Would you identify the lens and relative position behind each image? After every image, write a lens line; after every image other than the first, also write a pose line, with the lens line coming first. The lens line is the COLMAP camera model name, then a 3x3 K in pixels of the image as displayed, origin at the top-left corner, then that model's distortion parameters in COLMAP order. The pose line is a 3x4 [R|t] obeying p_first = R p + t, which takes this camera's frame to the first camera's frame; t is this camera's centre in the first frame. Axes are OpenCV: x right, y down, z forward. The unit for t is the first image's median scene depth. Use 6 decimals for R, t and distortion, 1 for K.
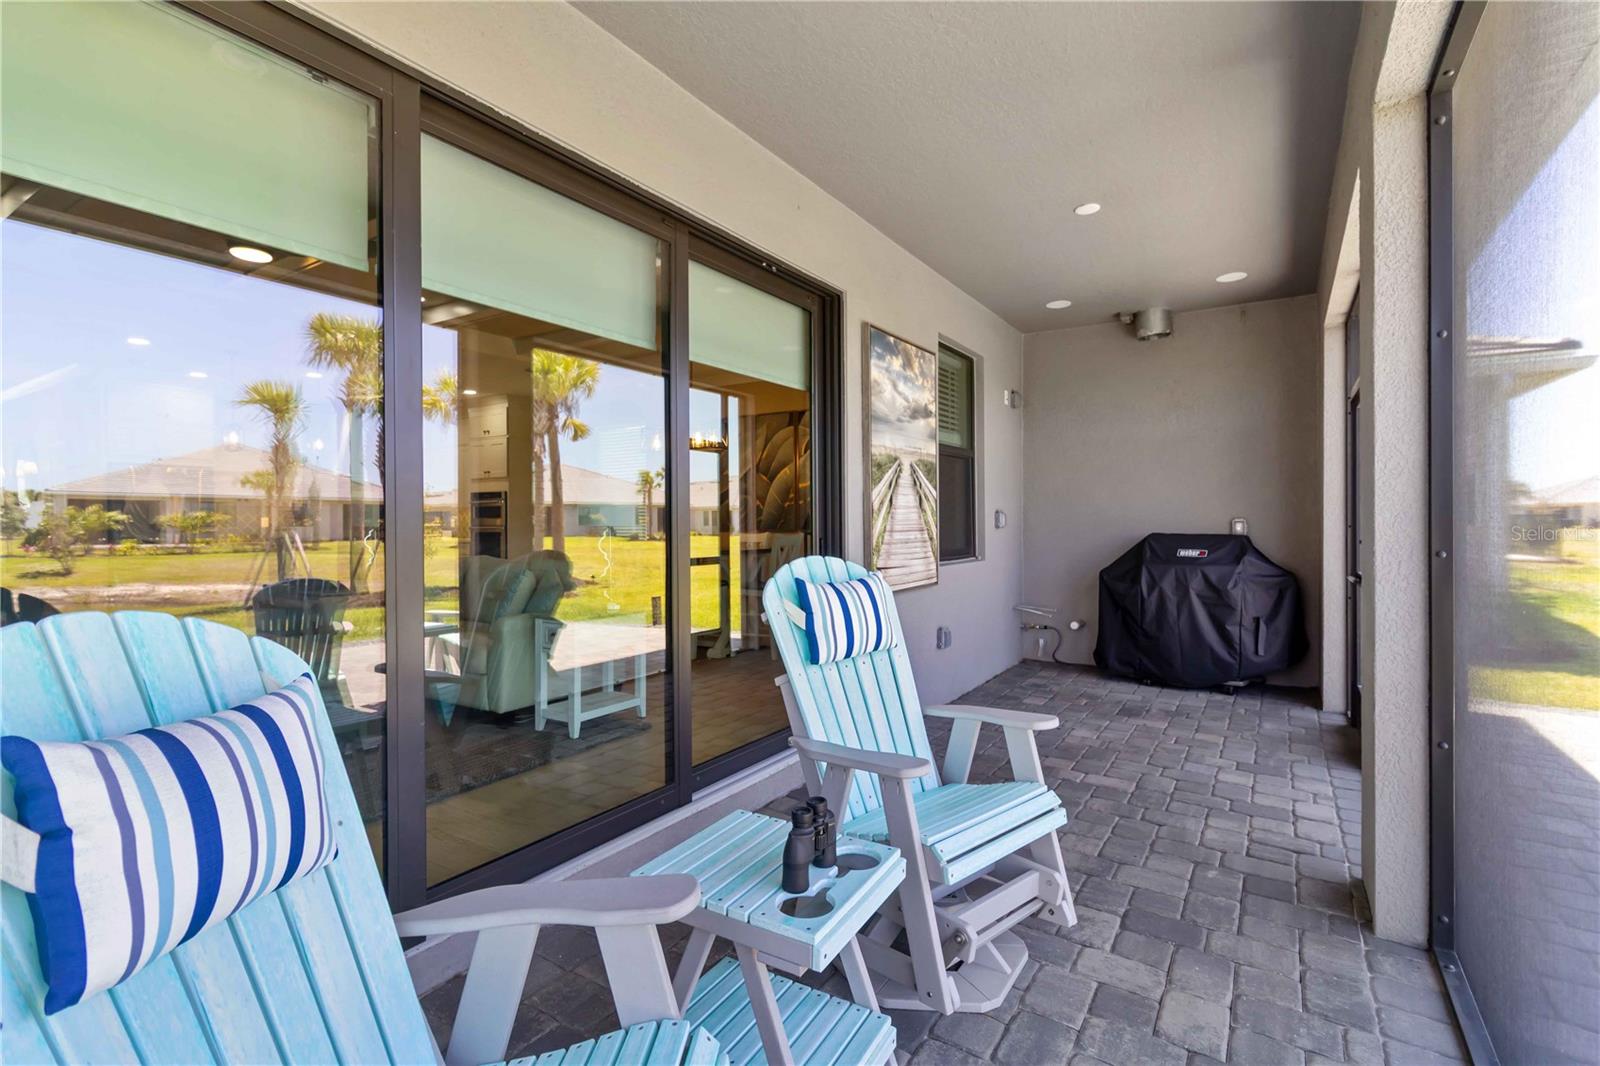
lens RADIAL K [[740.5, 0, 806.8], [0, 740.5, 526.7], [0, 0, 1]] dist [0.020399, -0.013288]
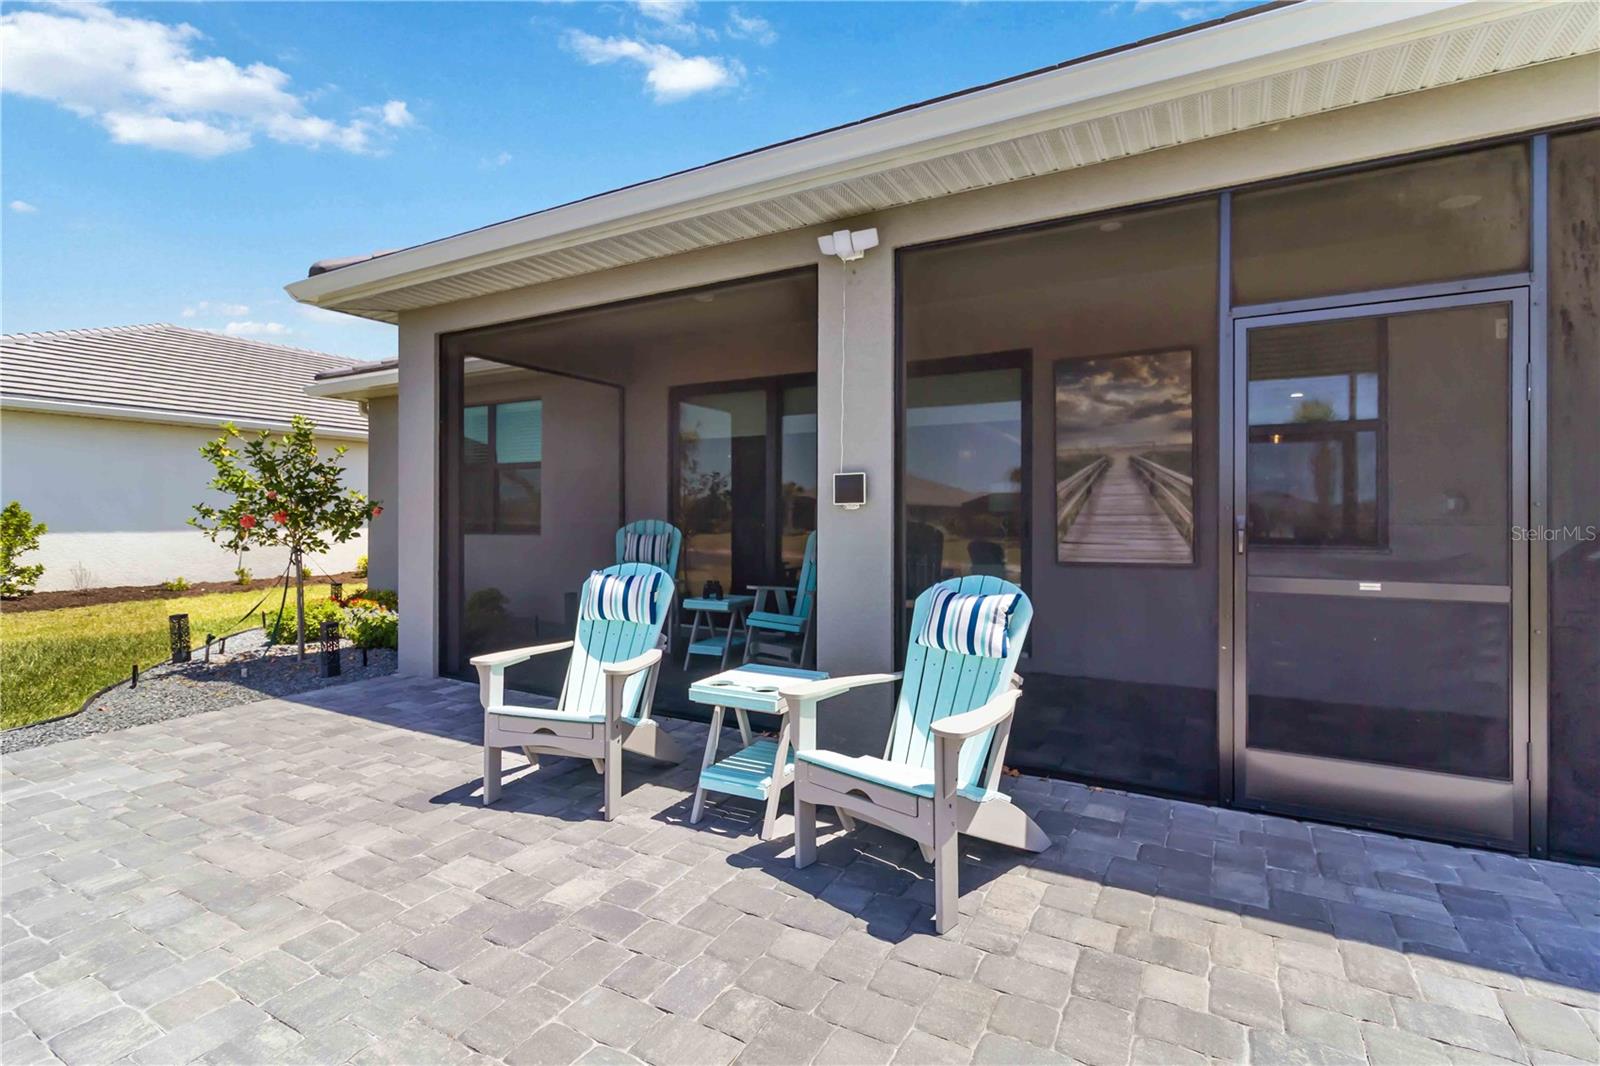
lens RADIAL K [[740.5, 0, 806.8], [0, 740.5, 526.7], [0, 0, 1]] dist [0.020399, -0.013288]
pose [[0.084510, 0.015140, -0.996308, 1.137581], [-0.008736, 0.999857, 0.014453, 0.010855], [0.996384, 0.007483, 0.084630, 0.348825]]
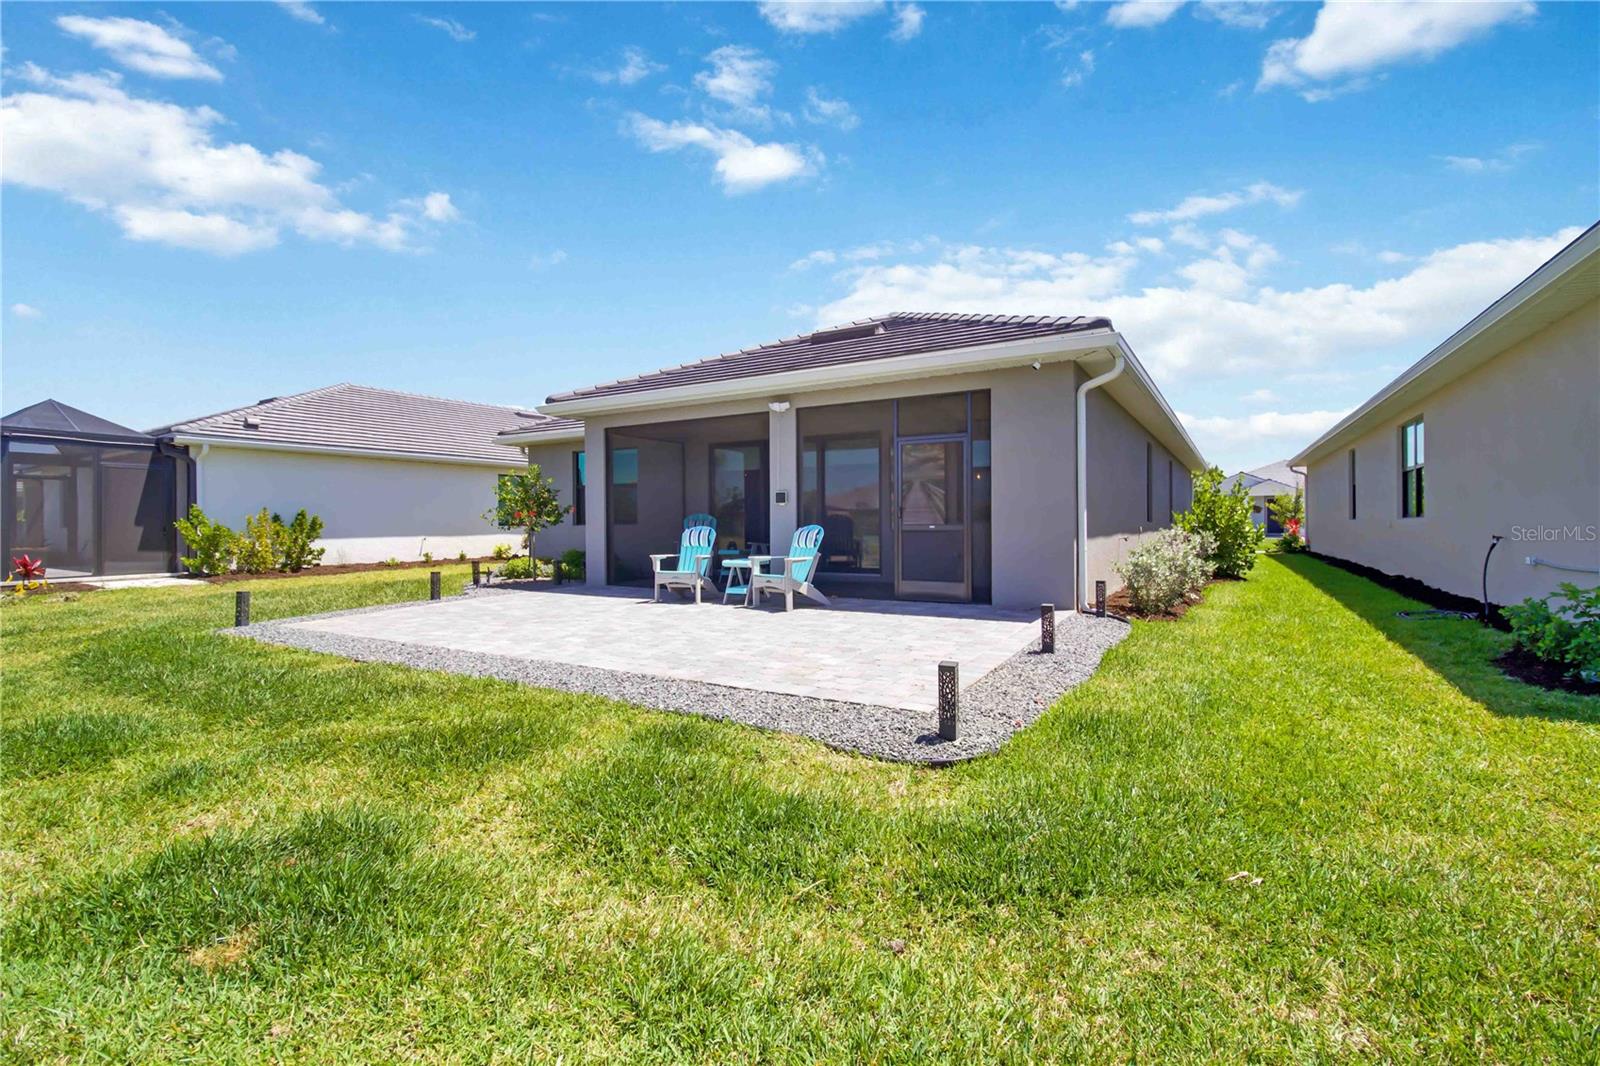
lens RADIAL K [[740.5, 0, 806.8], [0, 740.5, 526.7], [0, 0, 1]] dist [0.020399, -0.013288]
pose [[0.048275, 0.006143, -0.998815, 2.409829], [0.000239, 0.999981, 0.006161, 0.049418], [0.998834, -0.000536, 0.048273, 0.429486]]
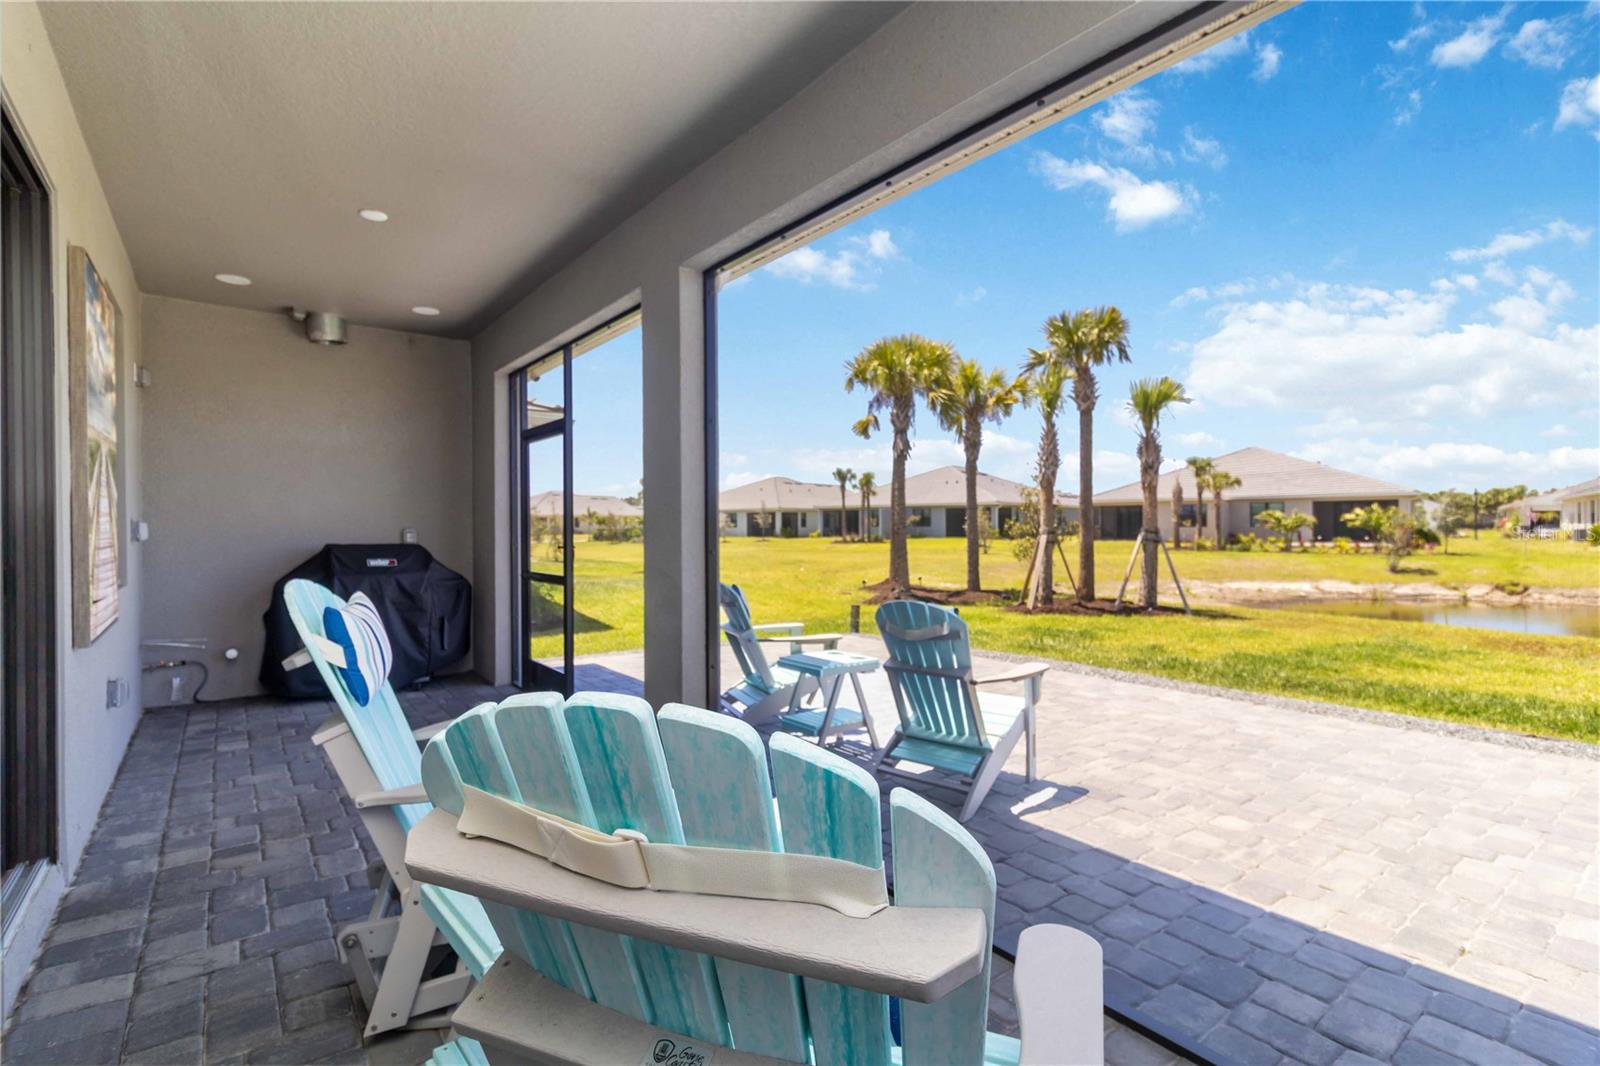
lens RADIAL K [[740.5, 0, 806.8], [0, 740.5, 526.7], [0, 0, 1]] dist [0.020399, -0.013288]
pose [[0.318516, 0.003473, 0.947911, -0.290529], [0.007829, 0.999950, -0.006294, -0.003451], [-0.947885, 0.009426, 0.318472, 0.114999]]
